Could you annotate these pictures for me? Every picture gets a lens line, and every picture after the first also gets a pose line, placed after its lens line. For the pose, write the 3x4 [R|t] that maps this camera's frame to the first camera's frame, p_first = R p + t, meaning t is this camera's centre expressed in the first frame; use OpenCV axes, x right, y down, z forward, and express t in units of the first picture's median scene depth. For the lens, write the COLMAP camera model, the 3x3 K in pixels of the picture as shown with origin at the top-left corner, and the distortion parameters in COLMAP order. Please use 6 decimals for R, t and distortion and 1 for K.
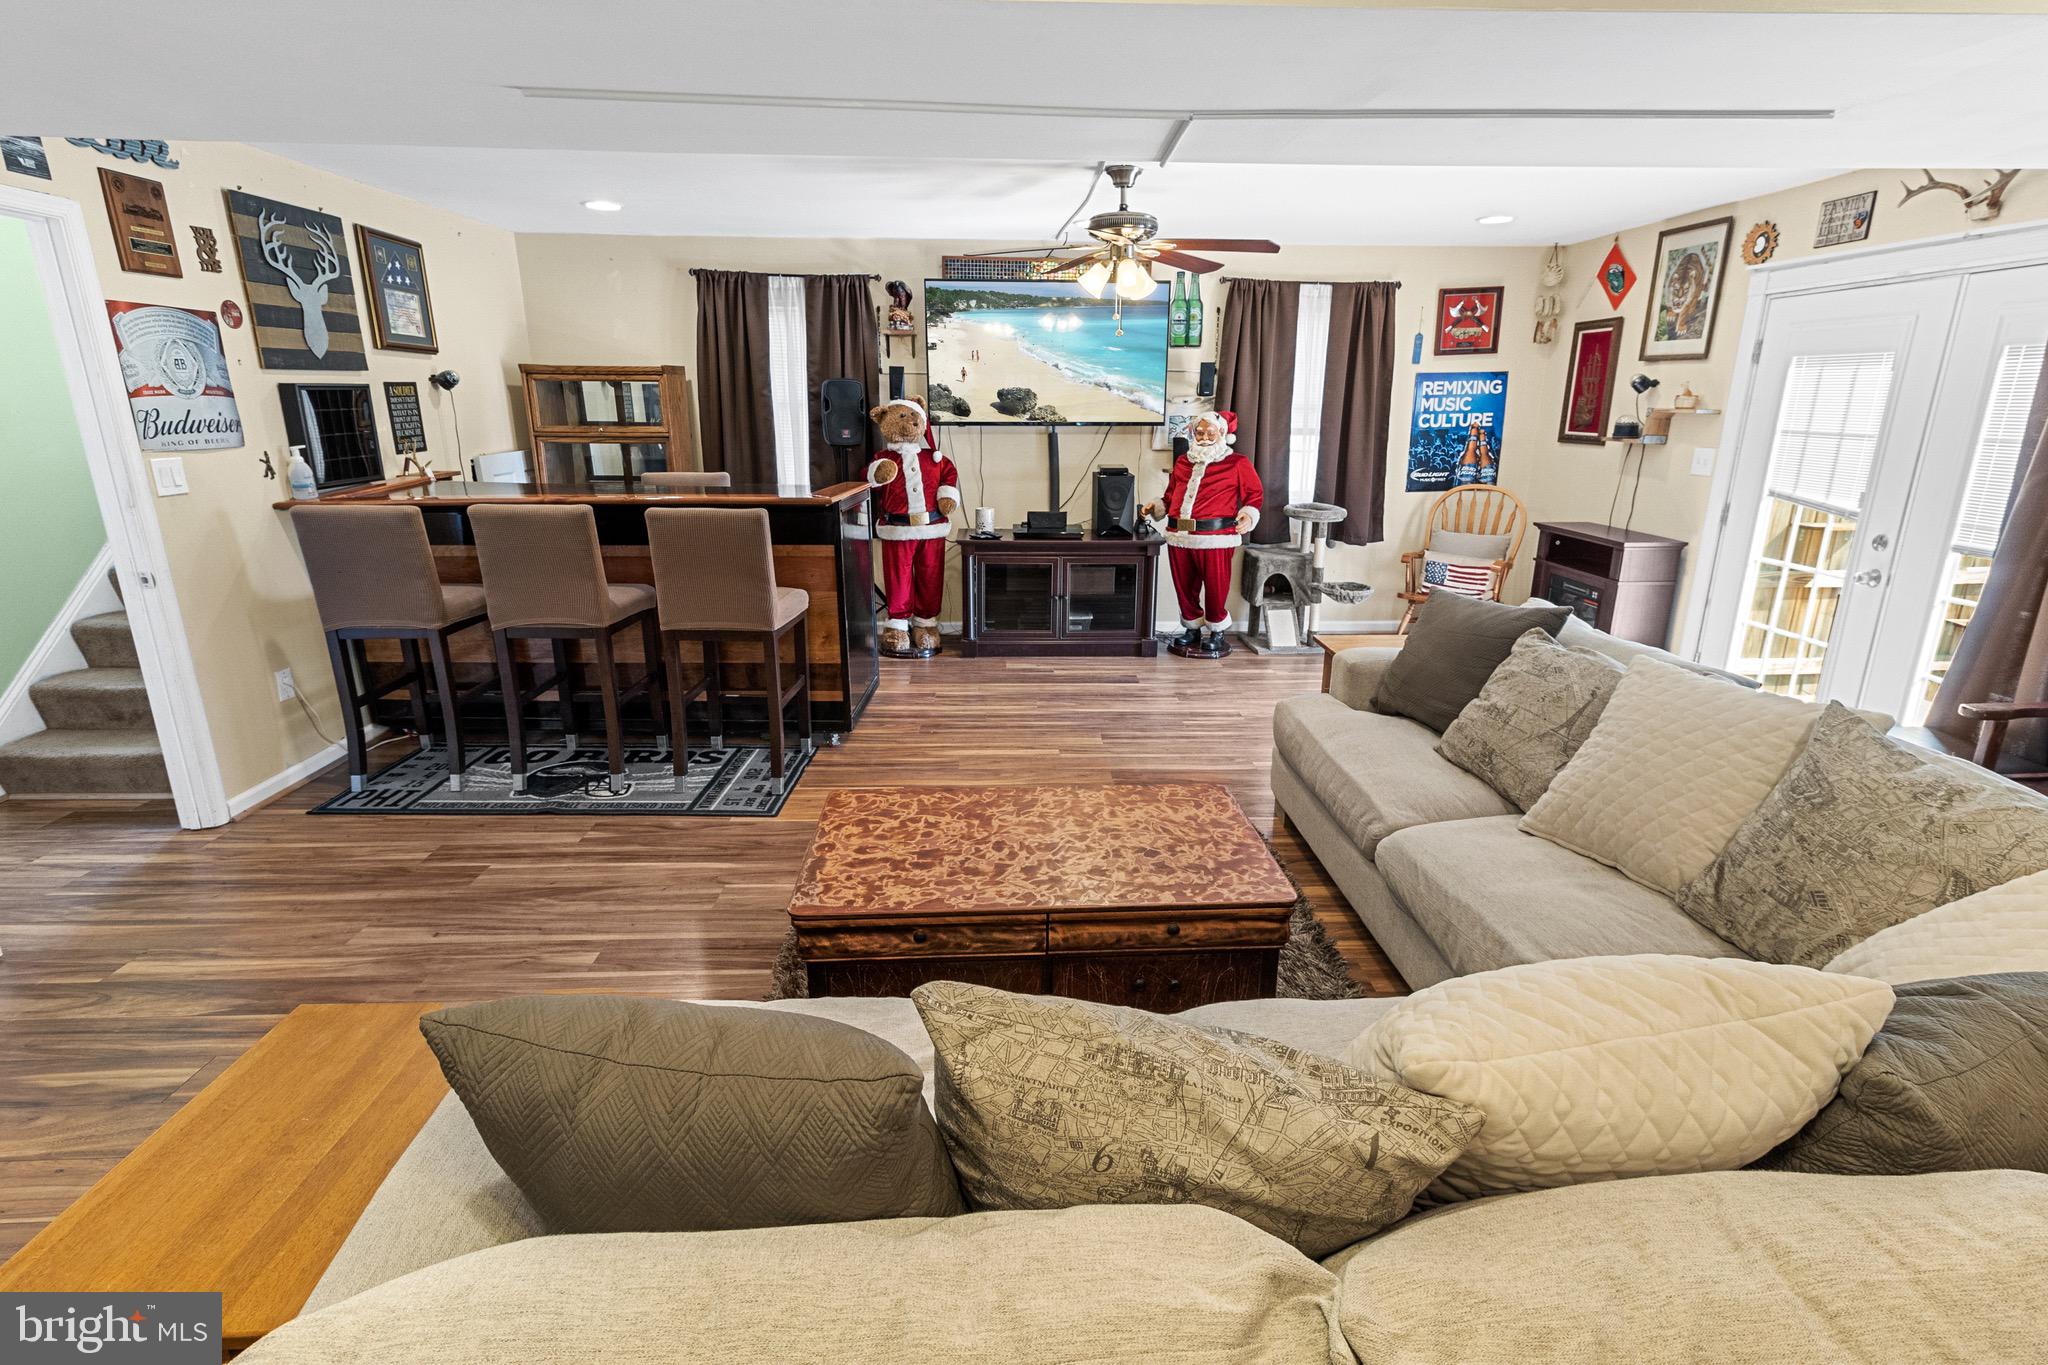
lens RADIAL K [[945.6, 0, 1038.3], [0, 945.6, 648.2], [0, 0, 1]] dist [0.008900, 0.000418]
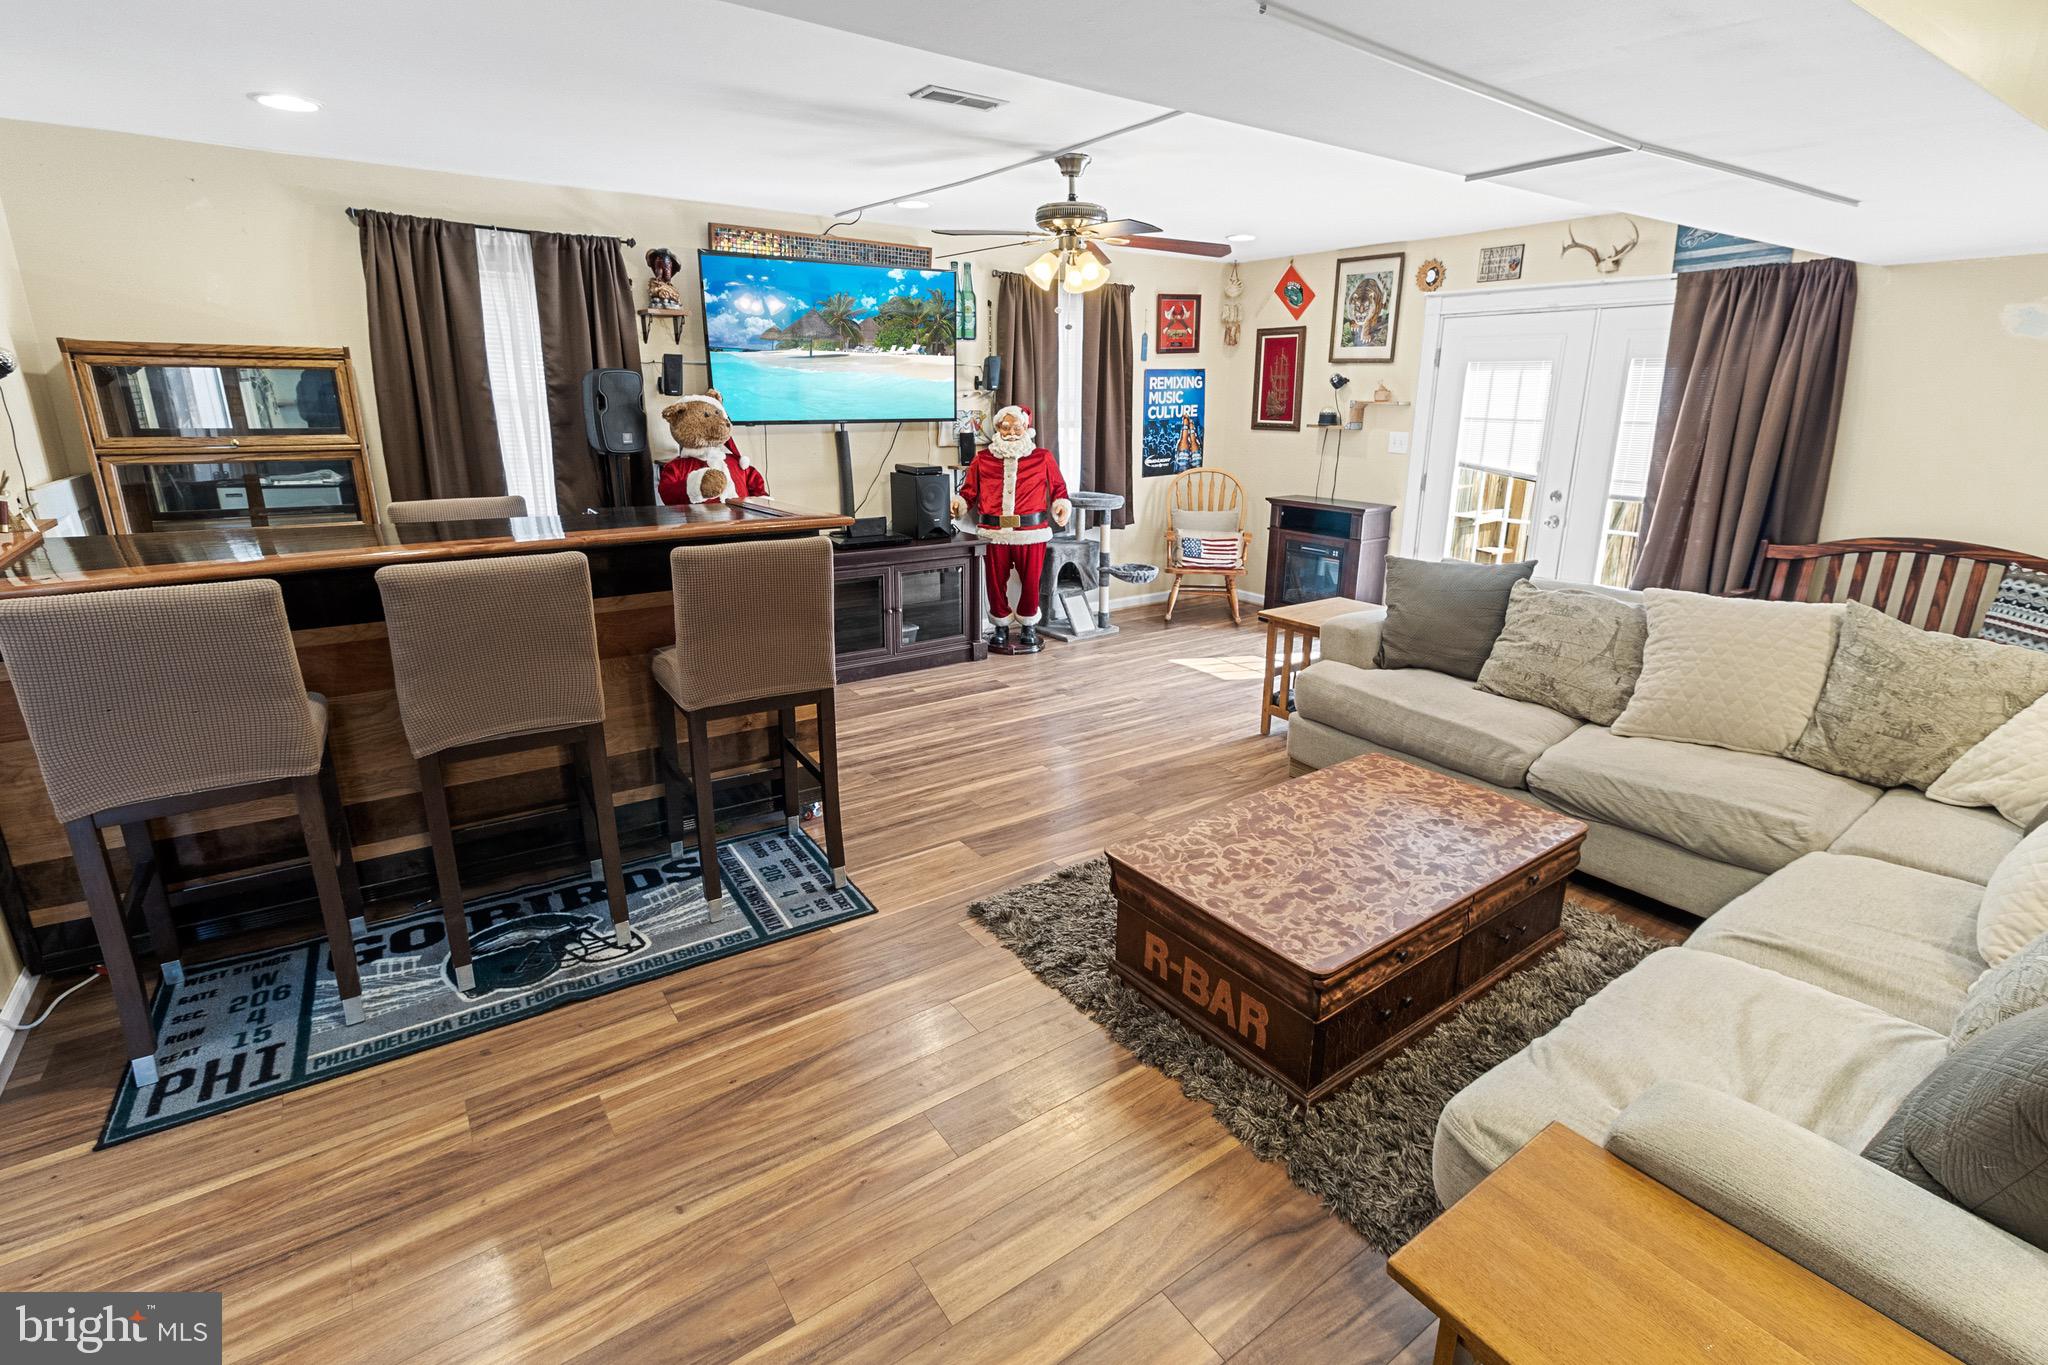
lens RADIAL K [[958.6, 0, 1040.1], [0, 958.6, 649.5], [0, 0, 1]] dist [0.007181, 0.000123]
pose [[0.835449, -0.144307, 0.530284, -0.405835], [0.140171, 0.988949, 0.048289, -0.046850], [-0.531392, 0.033987, 0.846444, 0.157536]]
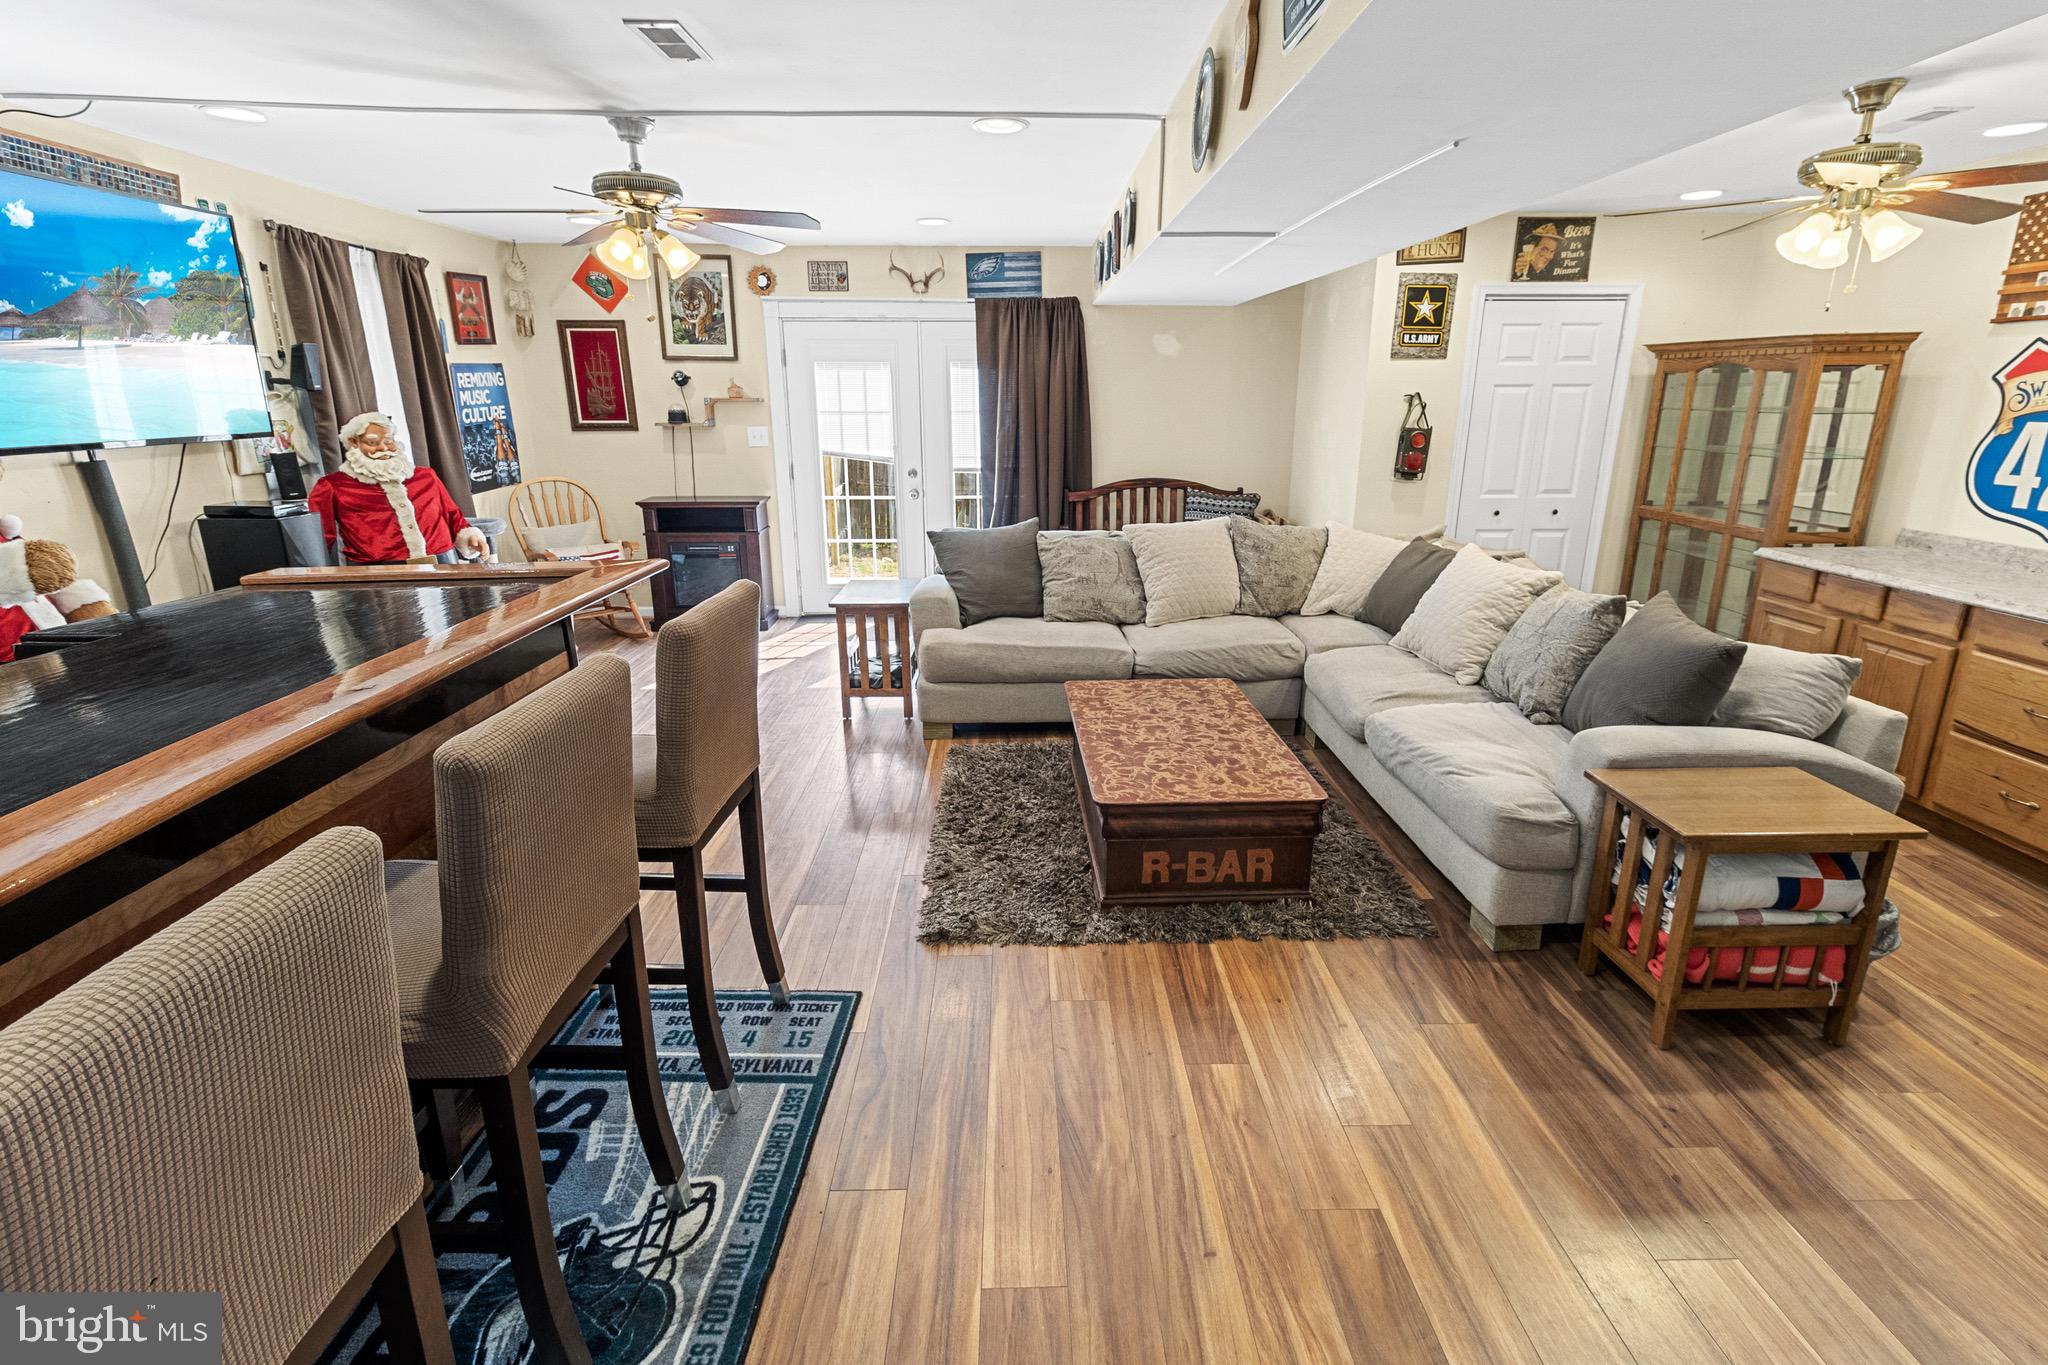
lens RADIAL K [[945.6, 0, 1038.3], [0, 945.6, 648.2], [0, 0, 1]] dist [0.008900, 0.000418]
pose [[0.013568, -0.273046, 0.961905, -0.637919], [0.259259, 0.930055, 0.260349, -0.152942], [-0.965712, 0.245850, 0.083408, 0.536879]]
